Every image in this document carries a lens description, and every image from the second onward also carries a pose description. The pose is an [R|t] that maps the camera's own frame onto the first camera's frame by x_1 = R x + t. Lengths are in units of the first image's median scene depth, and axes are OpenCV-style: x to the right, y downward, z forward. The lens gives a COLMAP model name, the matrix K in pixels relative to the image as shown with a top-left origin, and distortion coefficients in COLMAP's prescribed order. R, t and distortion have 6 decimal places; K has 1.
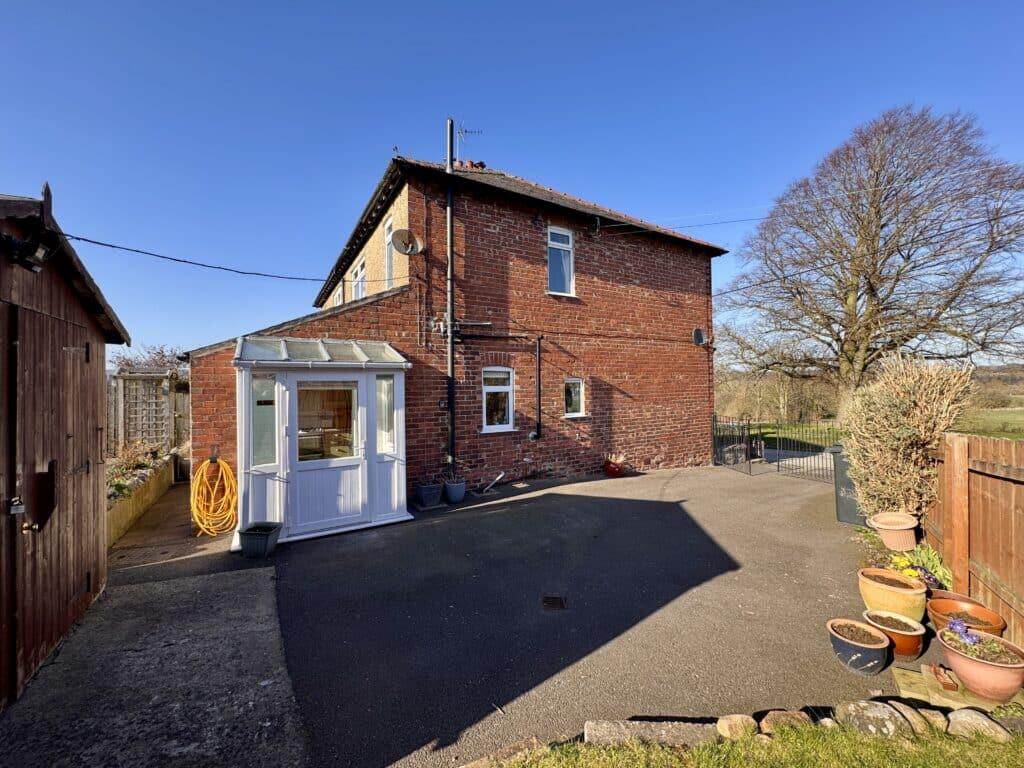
lens RADIAL K [[410.0, 0, 511.8], [0, 410.0, 383.5], [0, 0, 1]] dist [-0.001458, -0.000005]
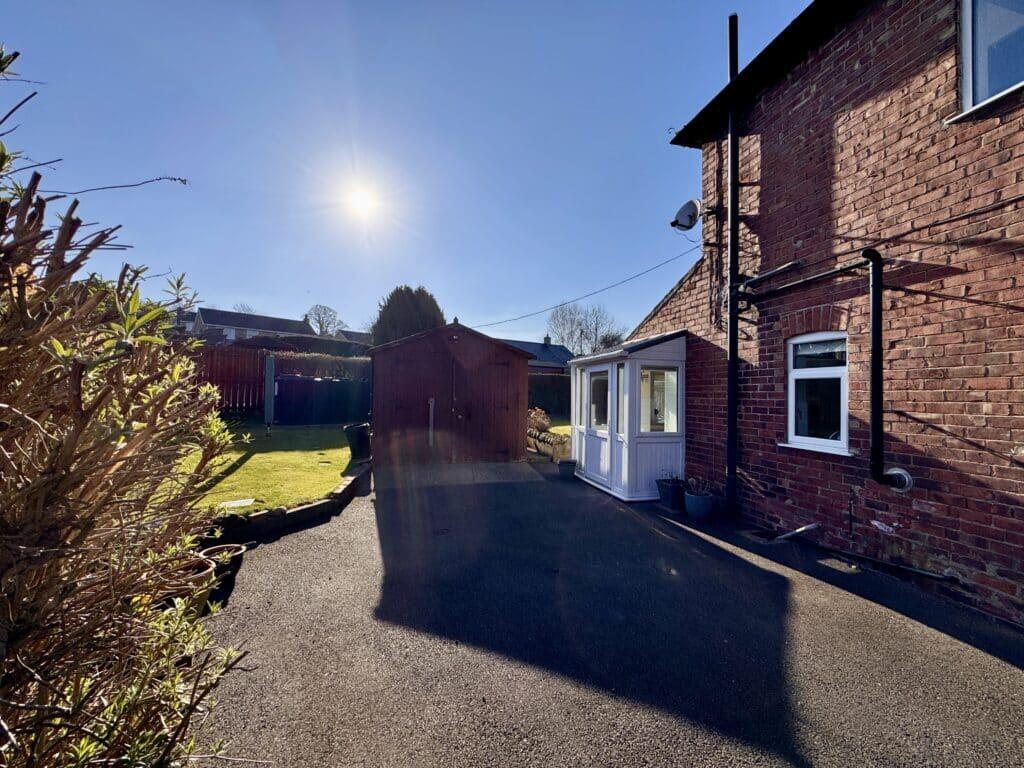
lens RADIAL K [[410.0, 0, 510.9], [0, 410.0, 385.4], [0, 0, 1]] dist [-0.001458, -0.000005]
pose [[-0.300015, -0.014347, -0.953827, 0.629930], [-0.007129, 0.999893, -0.012797, 0.040556], [0.953908, 0.002961, -0.300085, 0.783190]]
